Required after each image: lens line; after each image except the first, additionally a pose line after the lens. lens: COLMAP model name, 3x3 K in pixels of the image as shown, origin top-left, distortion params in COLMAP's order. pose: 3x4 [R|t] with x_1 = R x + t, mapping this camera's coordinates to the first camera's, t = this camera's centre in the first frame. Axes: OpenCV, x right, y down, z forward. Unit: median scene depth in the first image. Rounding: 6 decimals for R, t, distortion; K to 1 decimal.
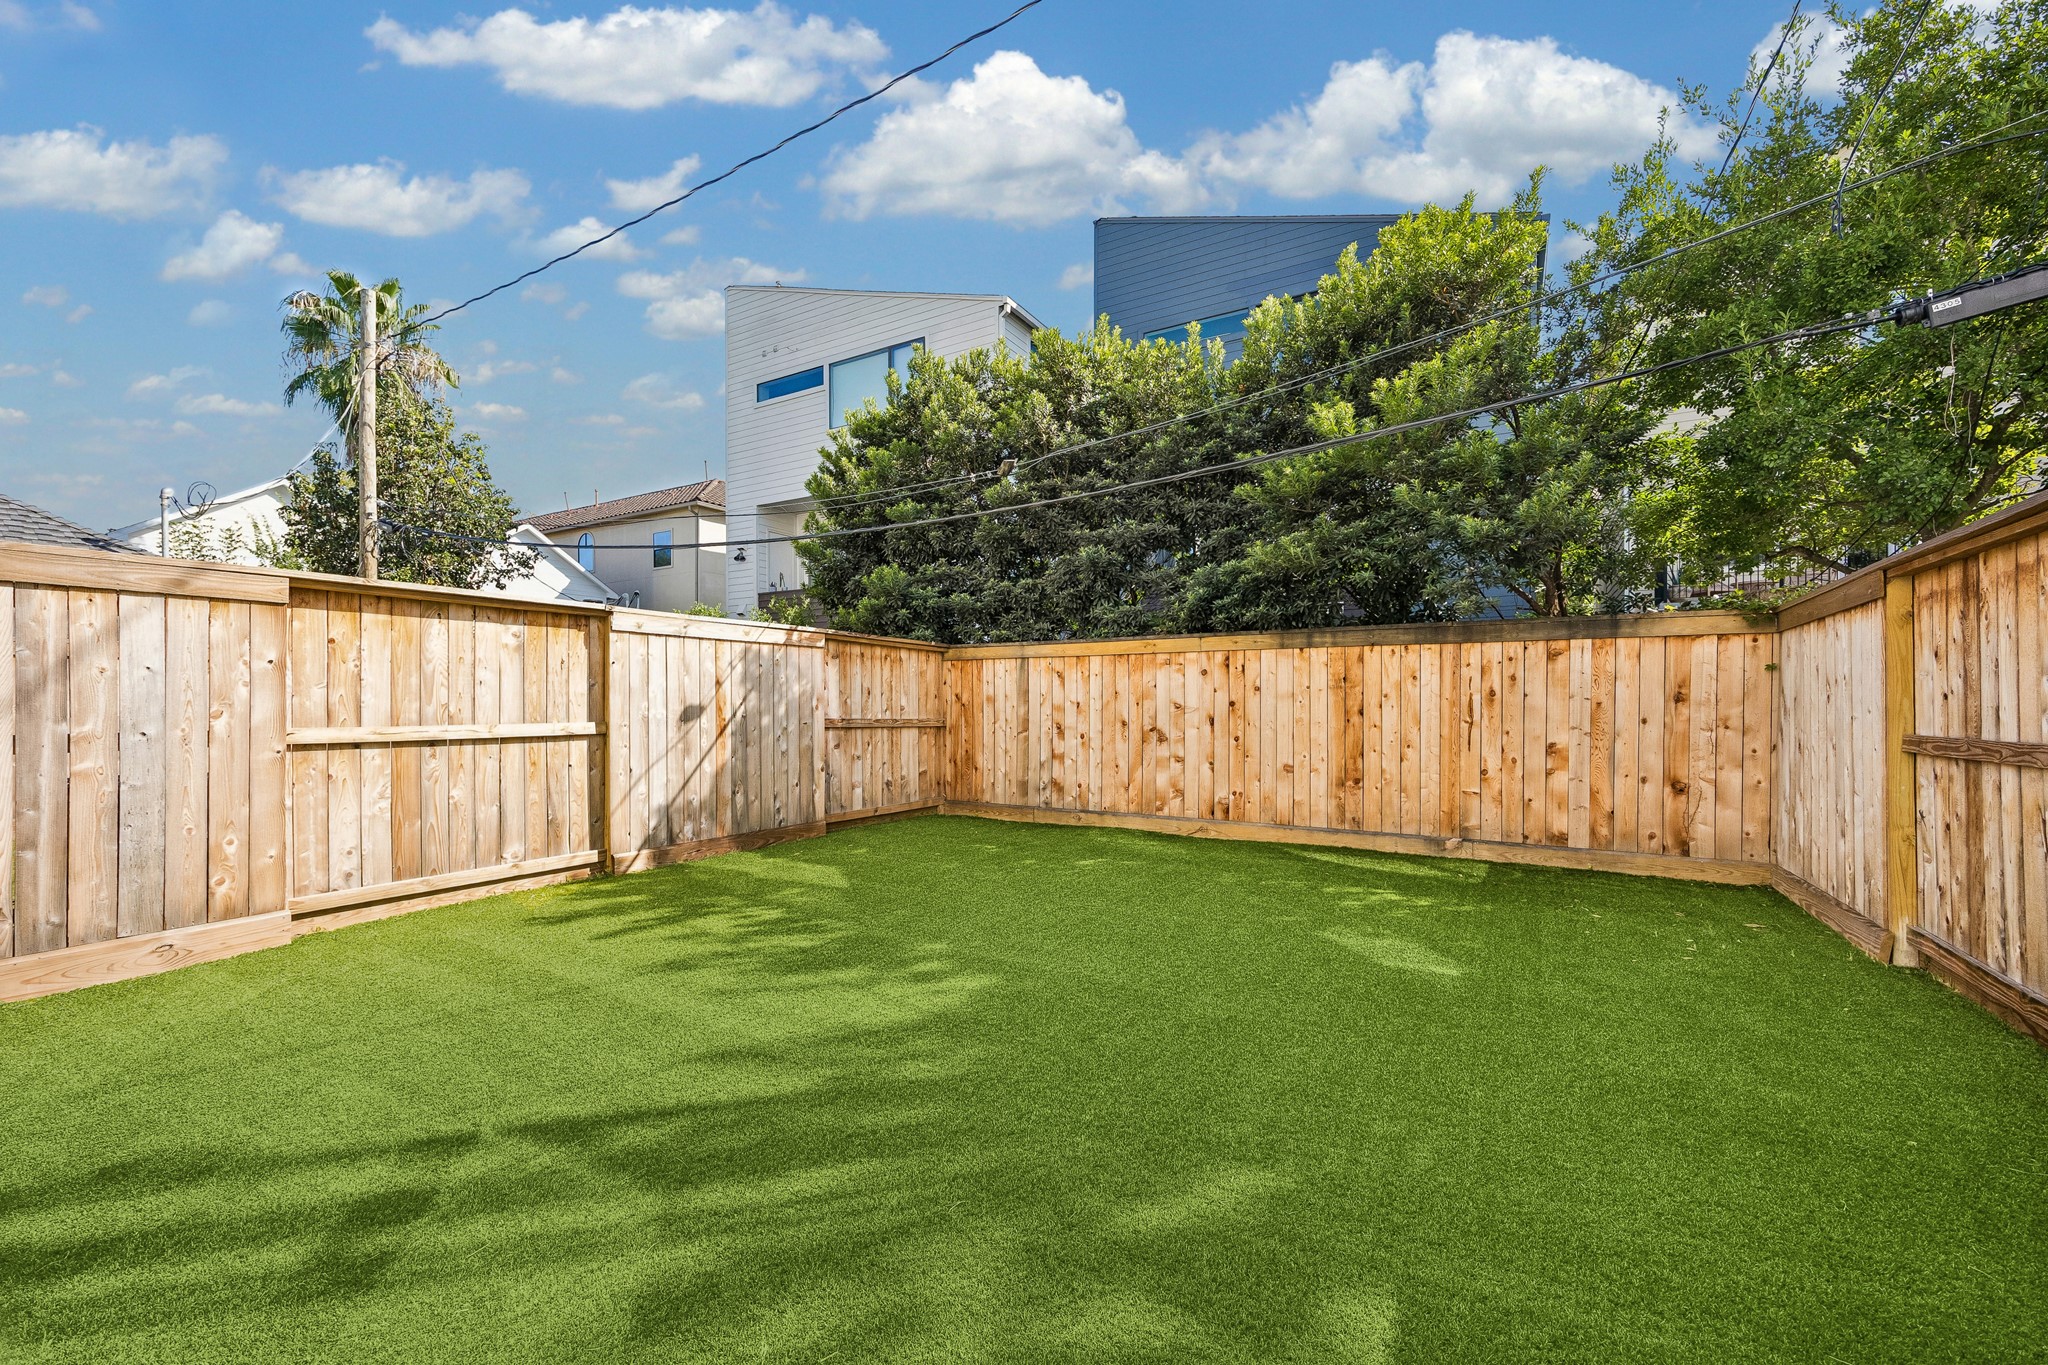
lens RADIAL K [[791.4, 0, 1034.3], [0, 791.4, 694.8], [0, 0, 1]] dist [0.000953, 0.000374]
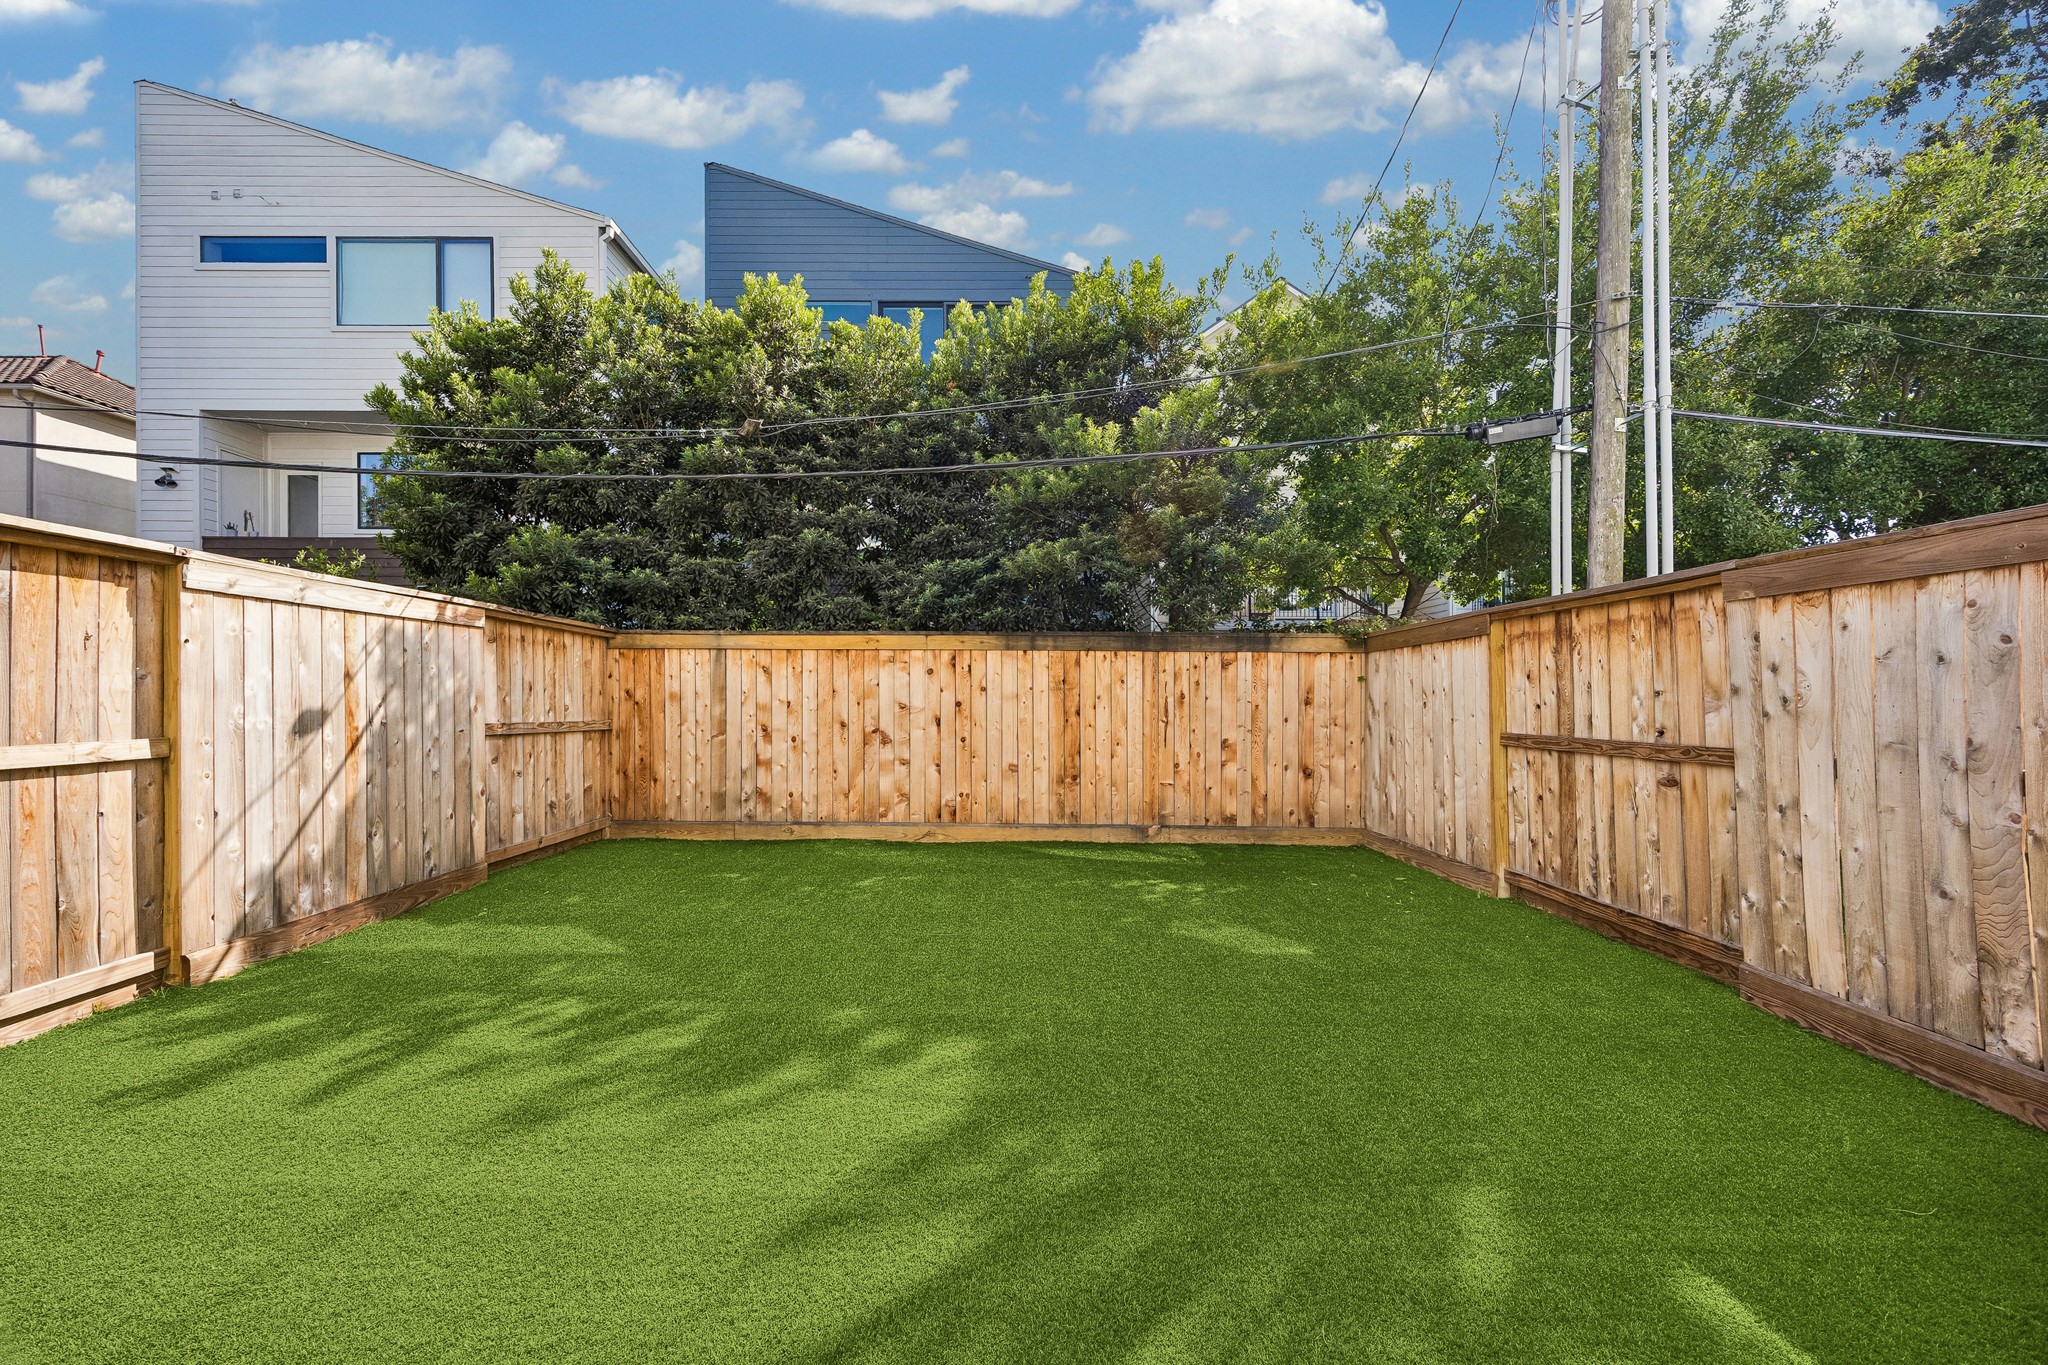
lens RADIAL K [[802.9, 0, 1024.0], [0, 802.9, 682.5], [0, 0, 1]] dist [0.001919, 0.000338]
pose [[0.872495, 0.016003, 0.488361, -0.194651], [-0.012893, 0.999870, -0.009729, -0.007864], [-0.488453, 0.002192, 0.872587, 0.099605]]
